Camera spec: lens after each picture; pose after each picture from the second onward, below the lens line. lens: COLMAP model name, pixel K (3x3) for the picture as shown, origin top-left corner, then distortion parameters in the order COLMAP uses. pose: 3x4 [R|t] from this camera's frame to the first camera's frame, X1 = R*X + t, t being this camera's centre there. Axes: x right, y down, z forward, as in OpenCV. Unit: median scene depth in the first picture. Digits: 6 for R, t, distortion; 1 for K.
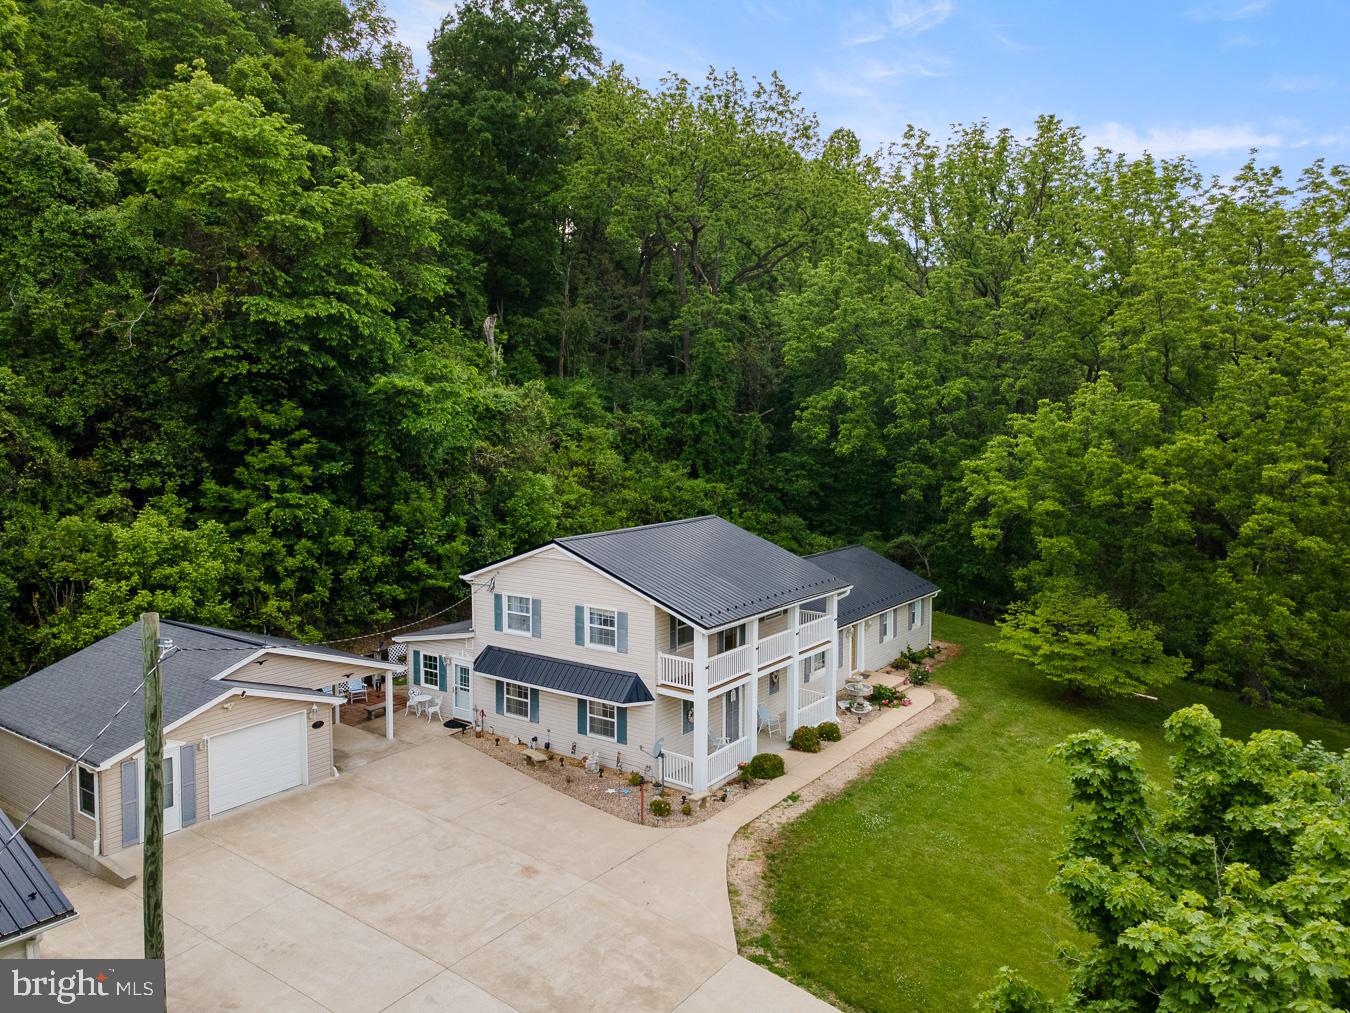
lens RADIAL K [[988.6, 0, 675.0], [0, 988.6, 506.5], [0, 0, 1]] dist [0.026433, 0.029269]
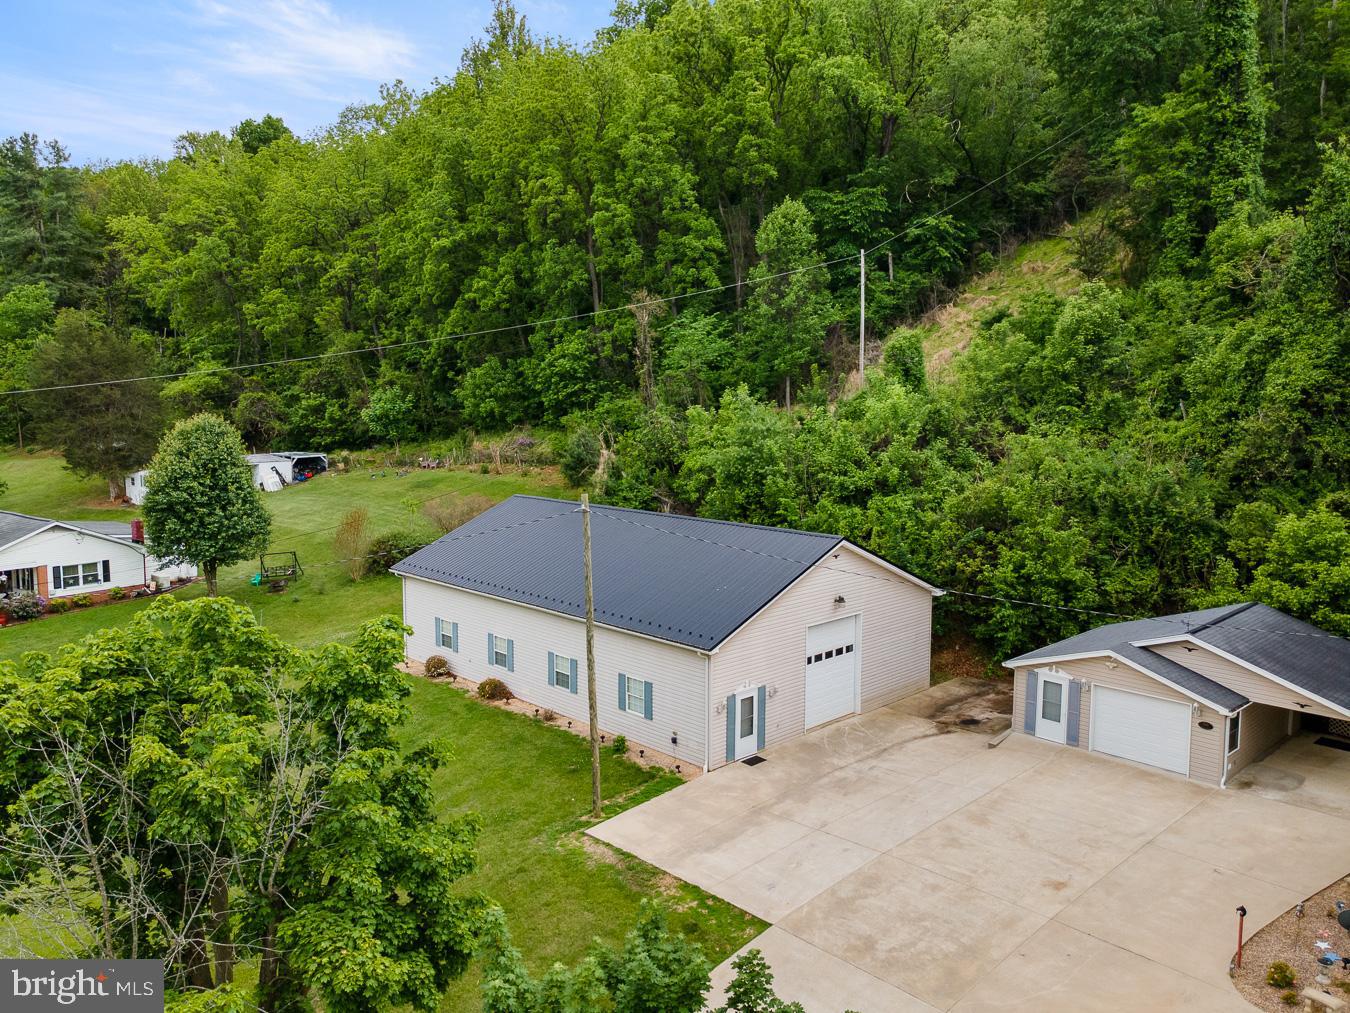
lens RADIAL K [[988.6, 0, 675.0], [0, 988.6, 506.5], [0, 0, 1]] dist [0.026433, 0.029269]
pose [[-0.188511, 0.104548, -0.976490, 0.568627], [-0.095804, 0.987617, 0.124234, -0.058064], [0.977387, 0.116972, -0.176160, 0.514302]]
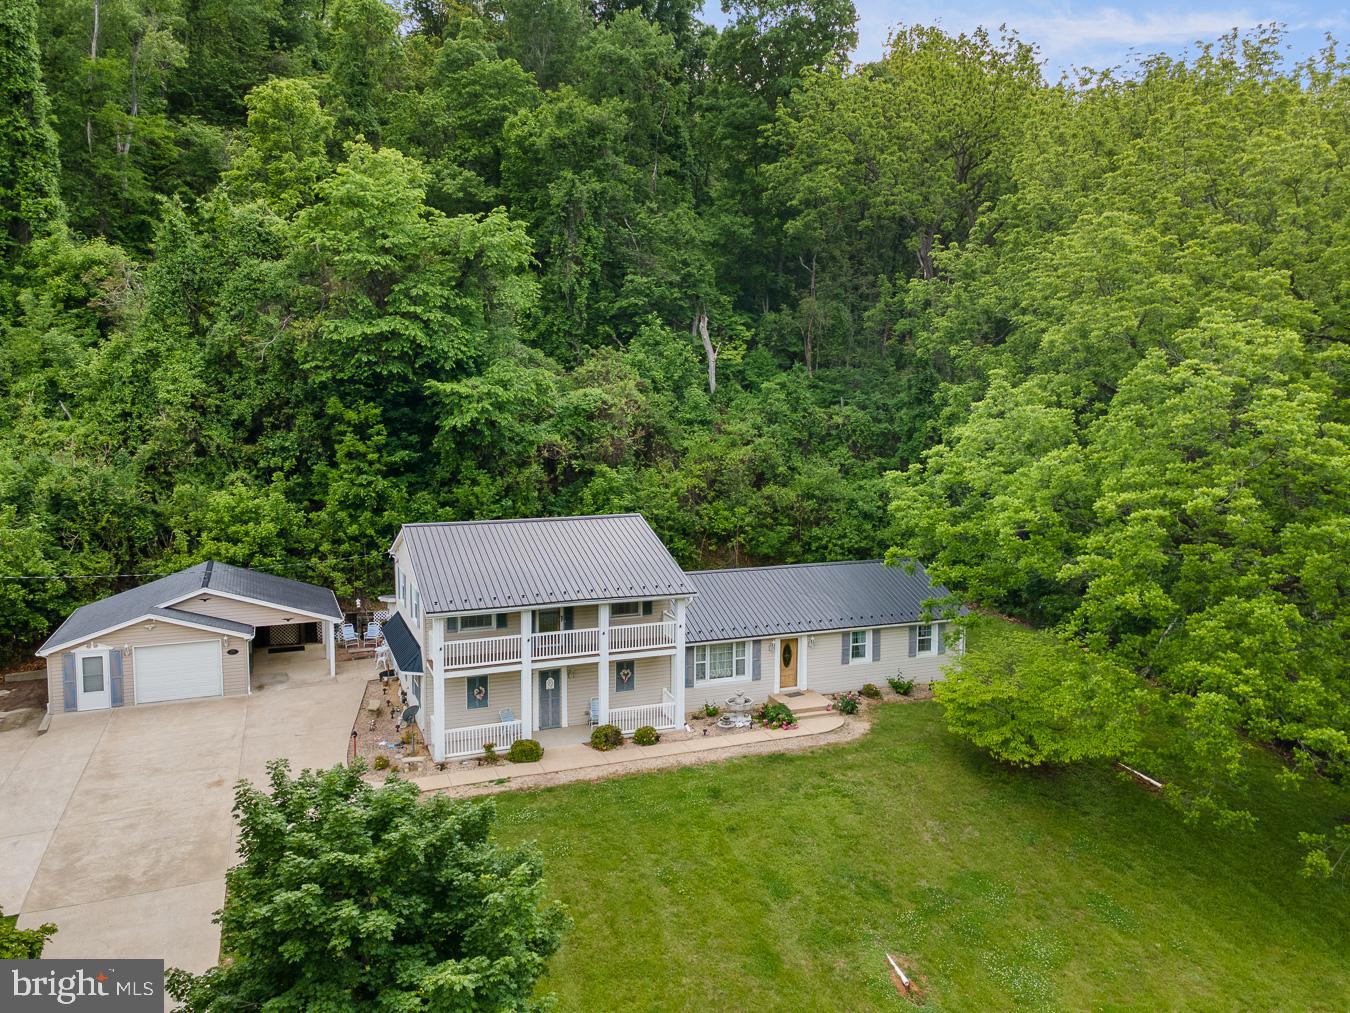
lens RADIAL K [[988.6, 0, 675.0], [0, 988.6, 506.5], [0, 0, 1]] dist [0.026433, 0.029269]
pose [[0.844176, 0.057631, -0.532959, 0.669150], [-0.050308, 0.998334, 0.028269, -0.031388], [0.533700, 0.002948, 0.845669, 0.163829]]
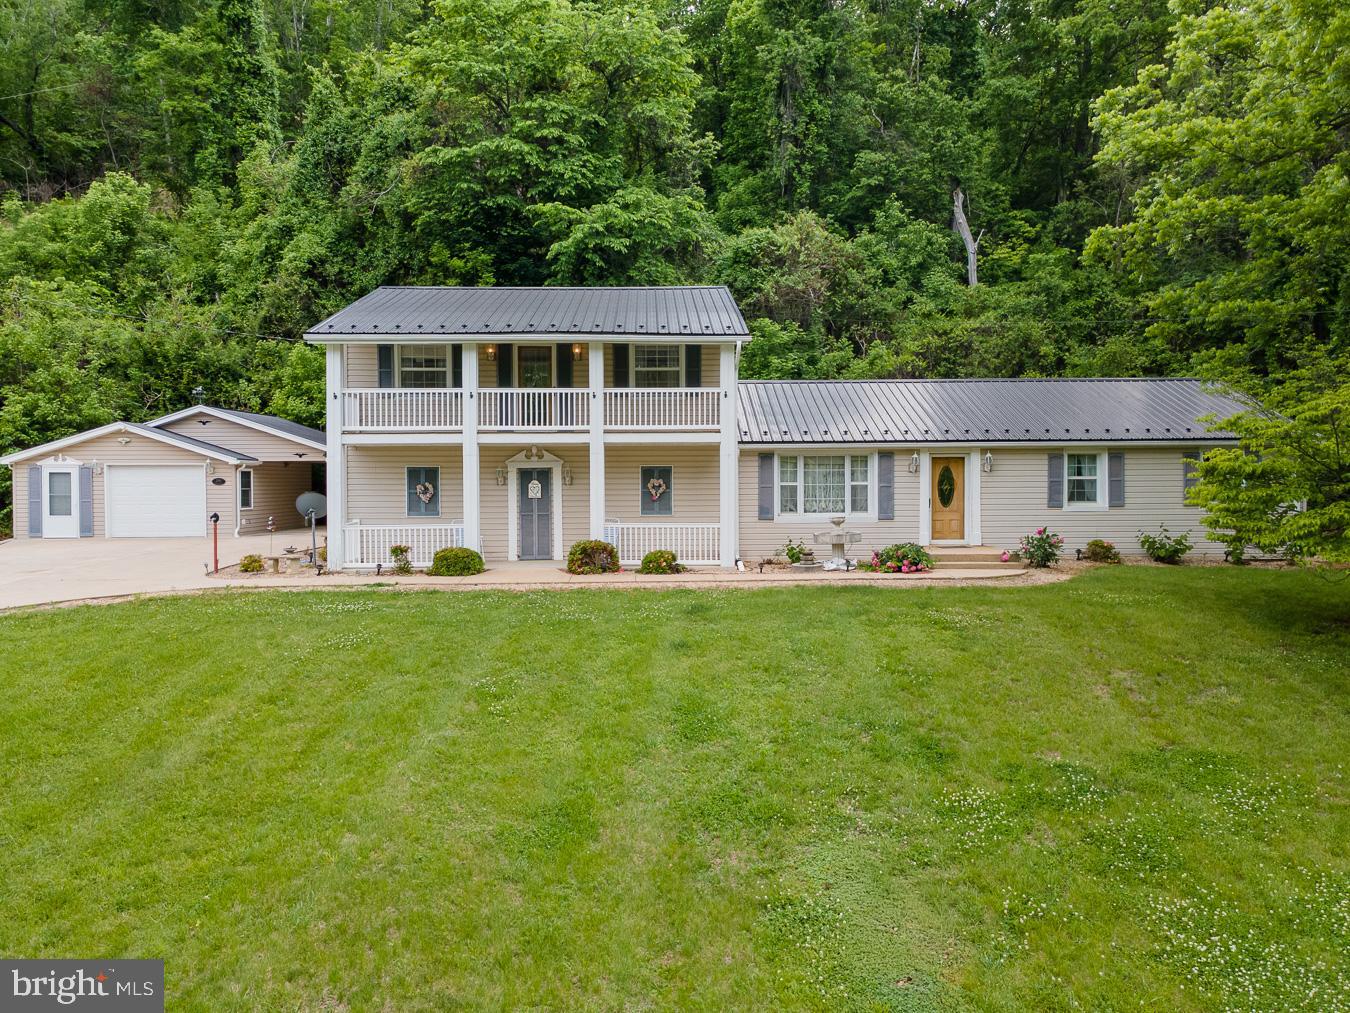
lens RADIAL K [[1003.0, 0, 675.0], [0, 1003.0, 506.5], [0, 0, 1]] dist [0.009495, 0.076877]
pose [[0.603576, 0.011275, -0.797225, 0.623680], [-0.067351, 0.997047, -0.036889, 0.205476], [0.794455, 0.075959, 0.602554, 0.608622]]
